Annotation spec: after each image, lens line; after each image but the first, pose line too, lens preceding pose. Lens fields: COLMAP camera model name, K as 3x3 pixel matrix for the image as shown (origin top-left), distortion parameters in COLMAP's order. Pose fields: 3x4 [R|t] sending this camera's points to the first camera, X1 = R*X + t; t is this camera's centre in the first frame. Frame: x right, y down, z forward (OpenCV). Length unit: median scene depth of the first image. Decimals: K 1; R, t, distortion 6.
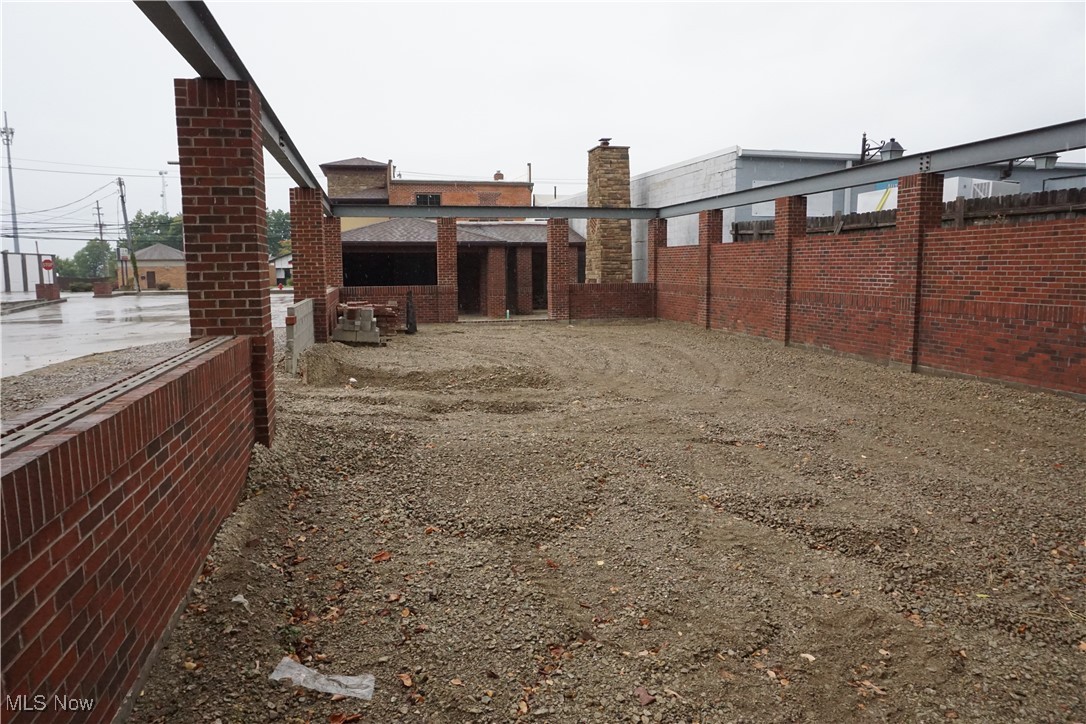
lens RADIAL K [[735.1, 0, 535.7], [0, 735.1, 359.7], [0, 0, 1]] dist [-0.045873, 0.033037]
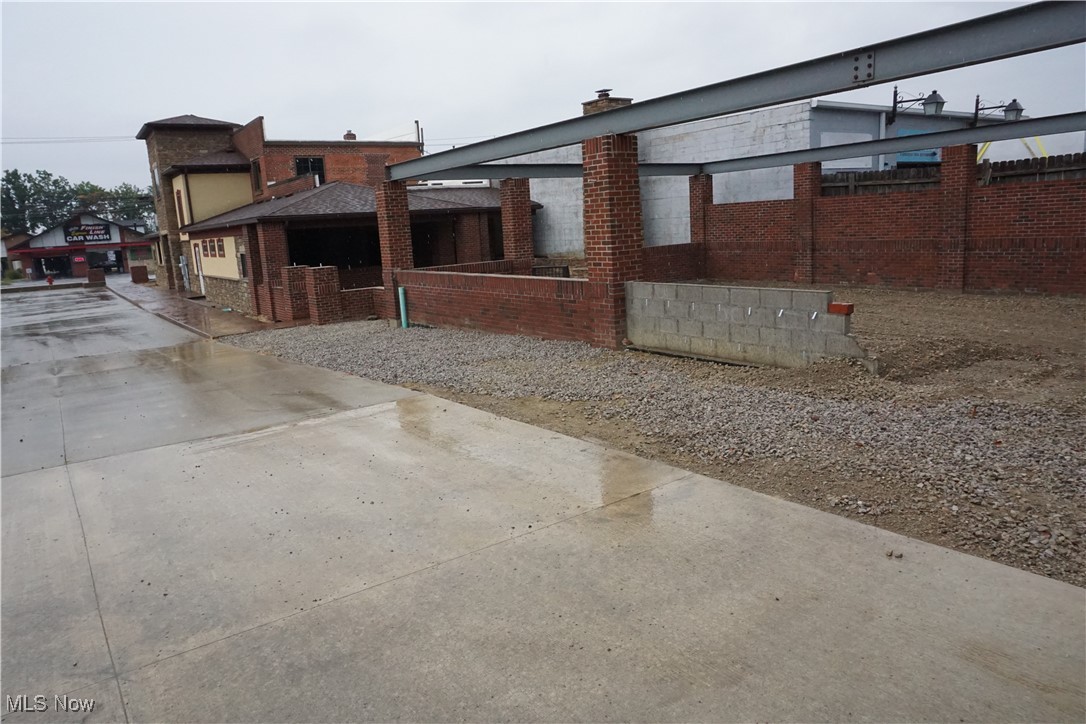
lens RADIAL K [[735.1, 0, 535.7], [0, 735.1, 359.7], [0, 0, 1]] dist [-0.045873, 0.033037]
pose [[0.922725, -0.119698, 0.366402, -0.408185], [0.102375, 0.992525, 0.066428, -0.038153], [-0.371615, -0.023785, 0.928082, 0.189998]]
